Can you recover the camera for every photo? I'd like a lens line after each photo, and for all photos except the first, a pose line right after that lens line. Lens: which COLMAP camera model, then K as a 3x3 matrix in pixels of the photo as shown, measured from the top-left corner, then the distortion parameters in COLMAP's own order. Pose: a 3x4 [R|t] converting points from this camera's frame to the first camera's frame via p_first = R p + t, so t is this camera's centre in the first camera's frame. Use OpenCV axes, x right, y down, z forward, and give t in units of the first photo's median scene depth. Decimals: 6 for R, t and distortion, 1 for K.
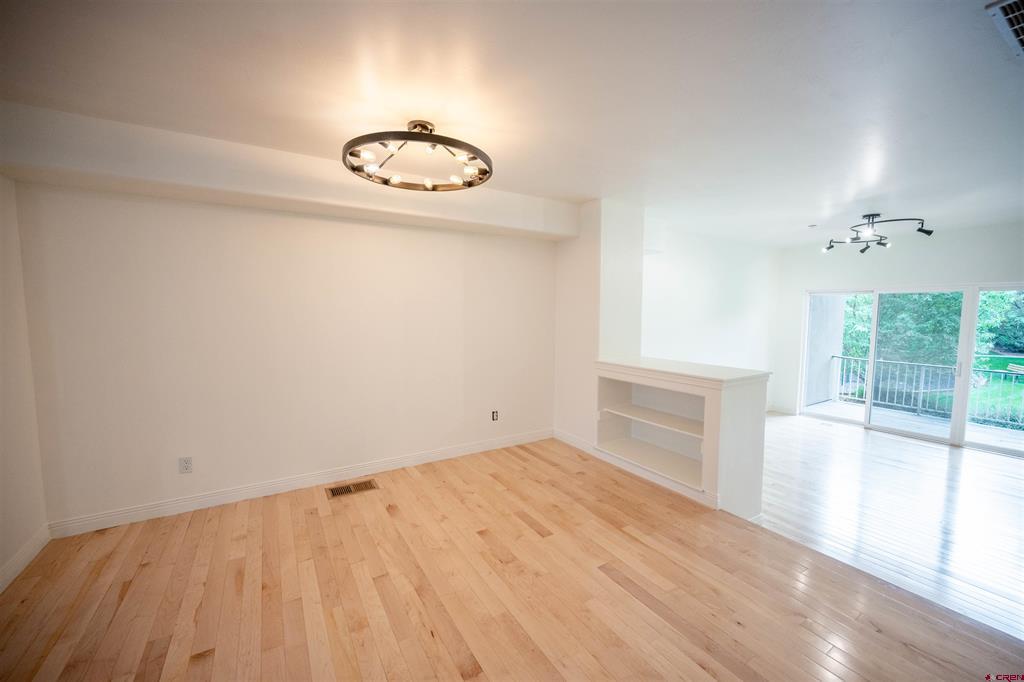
lens RADIAL K [[402.1, 0, 507.4], [0, 402.1, 343.2], [0, 0, 1]] dist [-0.001447, -0.000060]
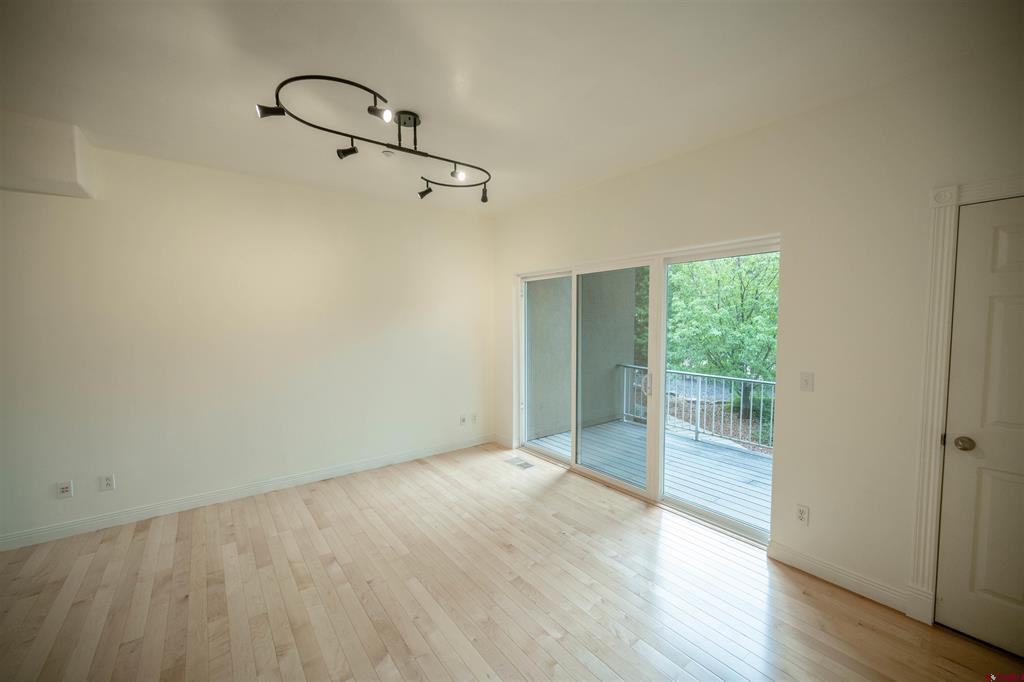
lens RADIAL K [[402.1, 0, 507.4], [0, 402.1, 343.2], [0, 0, 1]] dist [-0.001447, -0.000060]
pose [[0.995055, -0.009781, 0.098845, 1.407148], [0.012026, 0.999682, -0.022146, 0.015730], [-0.098597, 0.023225, 0.994856, 0.628826]]
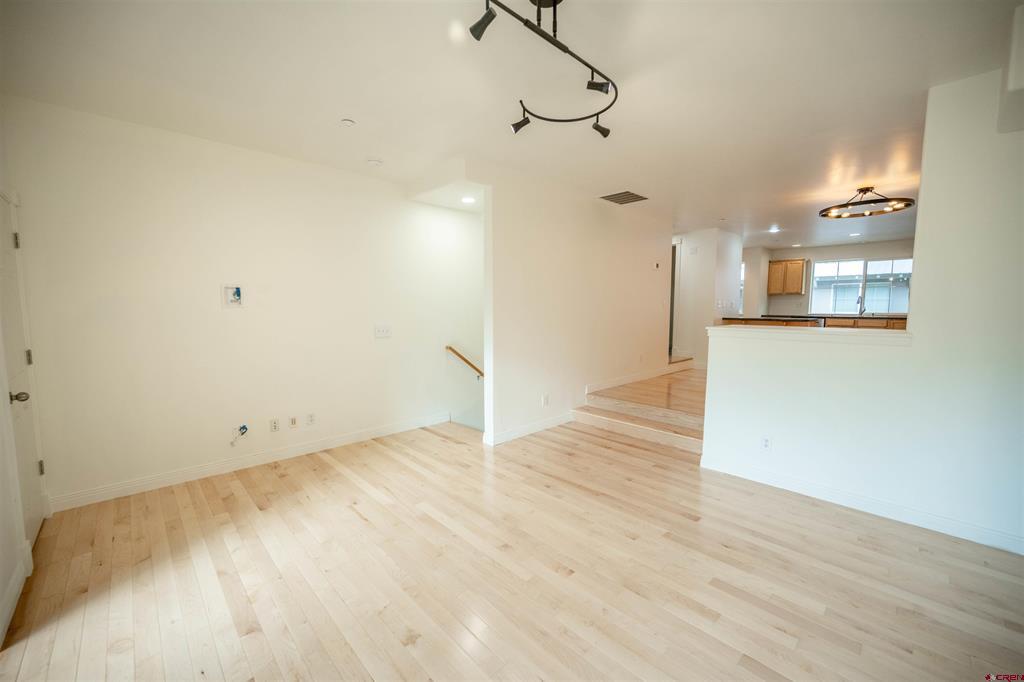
lens RADIAL K [[407.5, 0, 508.9], [0, 407.5, 343.0], [0, 0, 1]] dist [-0.000990, -0.000146]
pose [[-0.978403, 0.016650, -0.206035, 1.469874], [-0.018596, 0.985620, 0.167953, -0.065697], [0.205868, 0.168157, -0.964024, 2.048426]]
